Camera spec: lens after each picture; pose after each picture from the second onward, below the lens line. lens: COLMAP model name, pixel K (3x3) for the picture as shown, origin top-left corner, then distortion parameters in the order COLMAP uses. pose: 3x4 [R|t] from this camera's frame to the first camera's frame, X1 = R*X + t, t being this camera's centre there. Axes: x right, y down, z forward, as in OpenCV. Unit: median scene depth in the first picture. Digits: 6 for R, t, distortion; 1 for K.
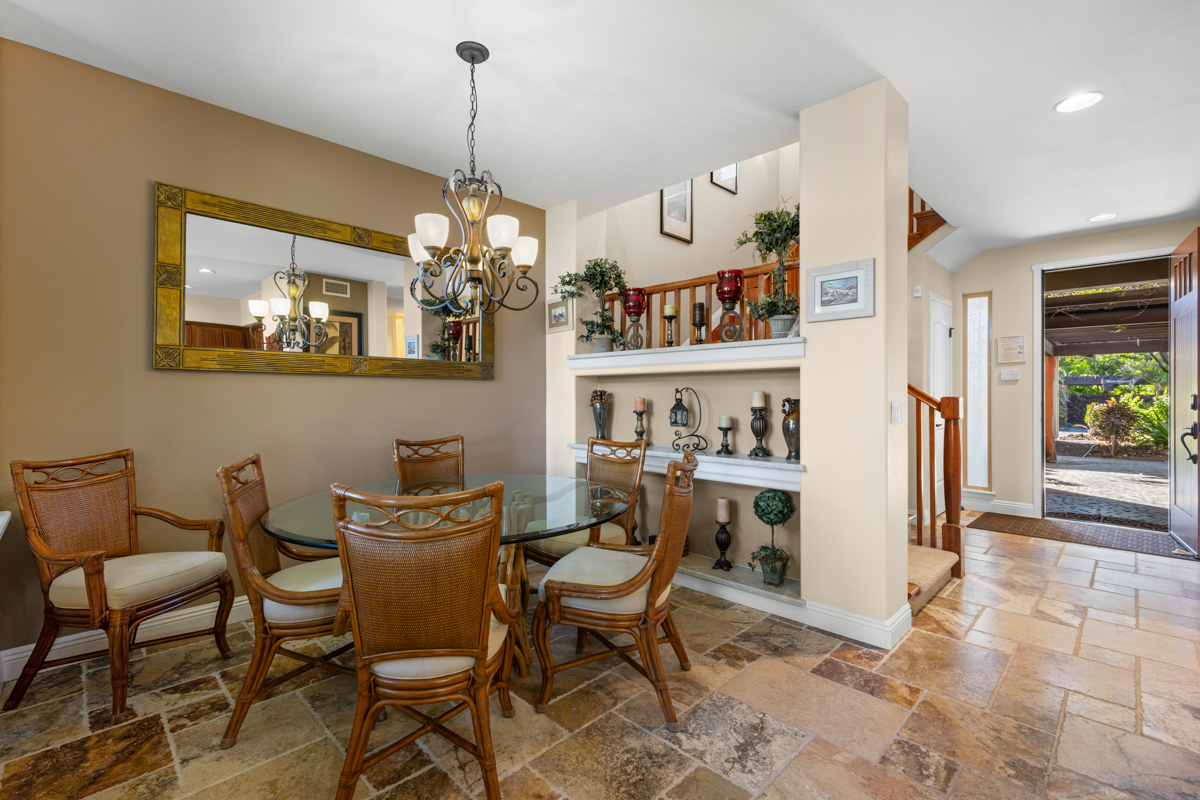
lens RADIAL K [[528.2, 0, 603.2], [0, 528.2, 394.9], [0, 0, 1]] dist [0.003056, 0.000182]
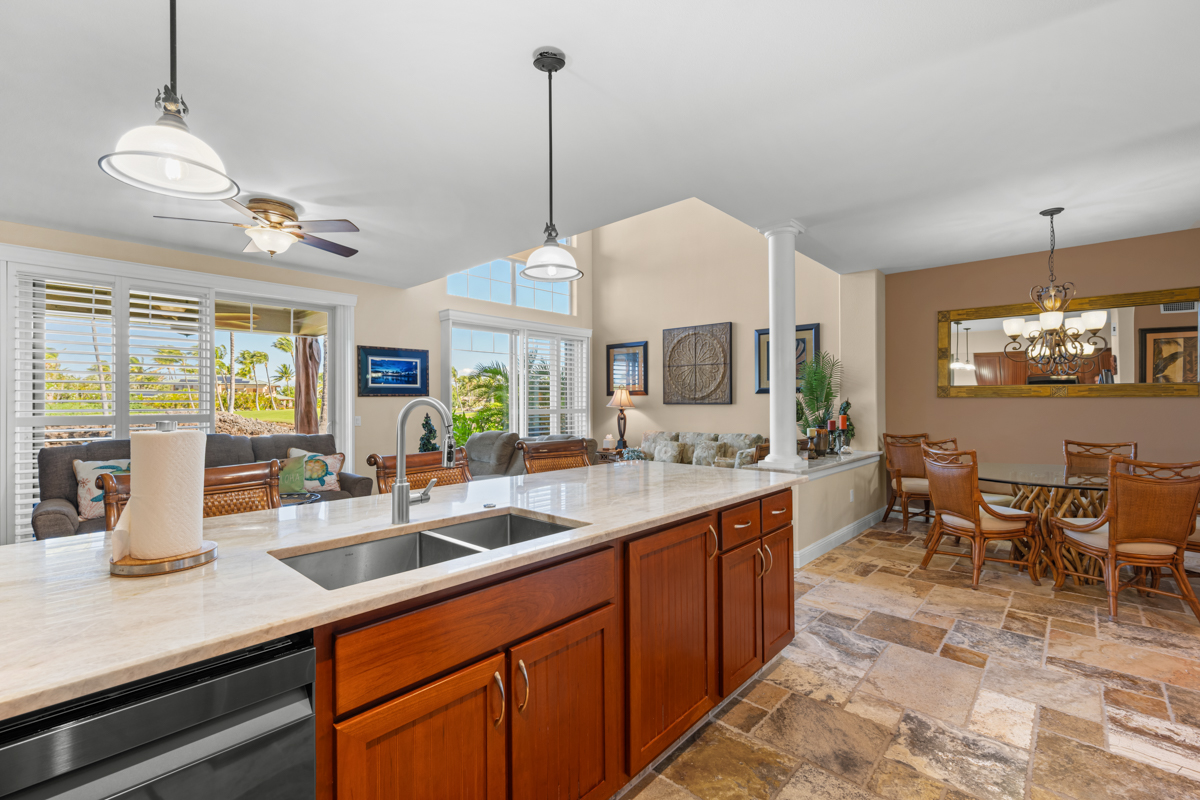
lens RADIAL K [[528.2, 0, 603.2], [0, 528.2, 394.9], [0, 0, 1]] dist [0.003056, 0.000182]
pose [[0.045211, -0.015415, -0.998859, 1.096578], [0.004734, 0.999873, -0.015216, -0.029009], [0.998966, -0.004041, 0.045278, -0.410823]]
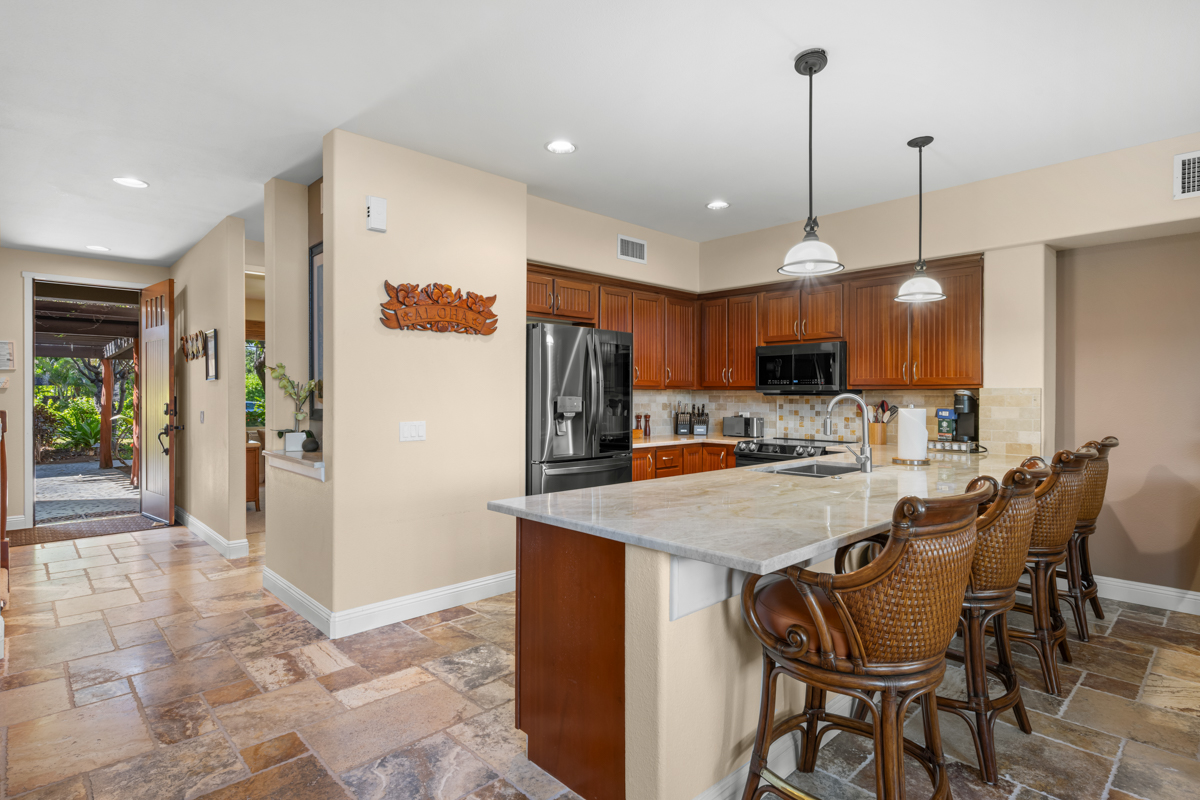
lens RADIAL K [[620.6, 0, 600.0], [0, 620.6, 400.0], [0, 0, 1]] dist [0.001660, 0.000427]
pose [[0.027291, -0.009370, 0.999584, -0.545256], [-0.001172, 0.999955, 0.009406, -0.033020], [-0.999627, -0.001428, 0.027279, -0.174236]]
